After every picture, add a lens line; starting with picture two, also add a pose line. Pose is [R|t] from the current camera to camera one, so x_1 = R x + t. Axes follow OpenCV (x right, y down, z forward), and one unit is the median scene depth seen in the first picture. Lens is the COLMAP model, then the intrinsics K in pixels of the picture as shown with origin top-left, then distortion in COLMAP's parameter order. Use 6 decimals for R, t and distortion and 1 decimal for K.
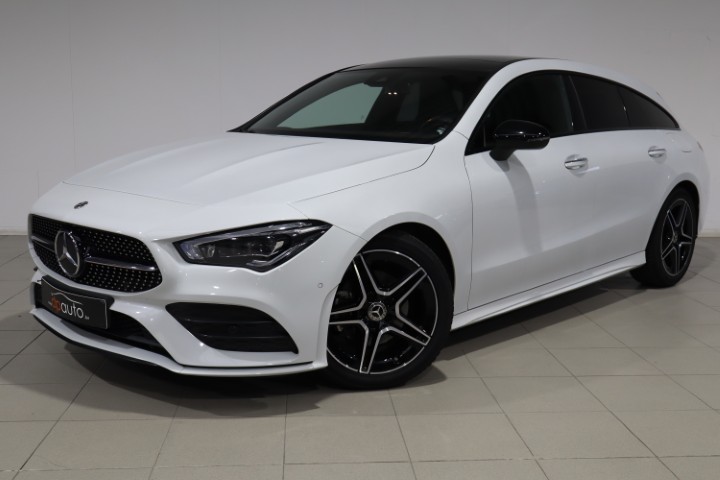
lens RADIAL K [[812.7, 0, 357.3], [0, 812.7, 234.8], [0, 0, 1]] dist [0.004207, 0.000000]
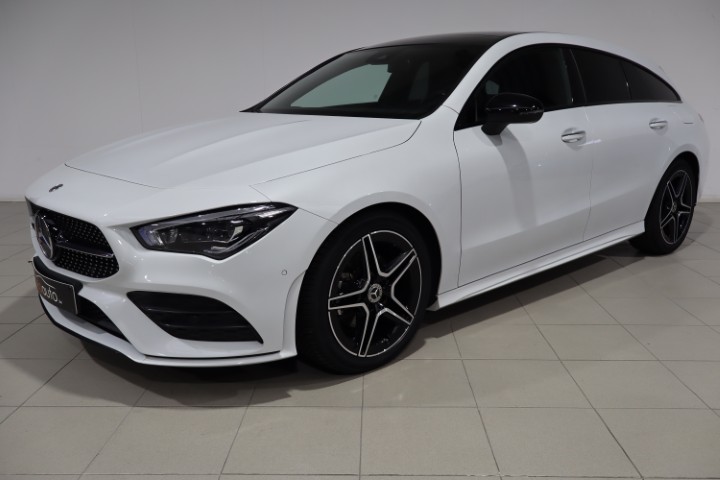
lens RADIAL K [[665.3, 0, 363.0], [0, 665.3, 247.9], [0, 0, 1]] dist [0.009626, 0.000000]
pose [[0.997803, -0.005384, -0.066026, 0.075183], [0.010303, 0.997176, 0.074390, -0.017706], [0.065439, -0.074907, 0.995041, 0.183780]]
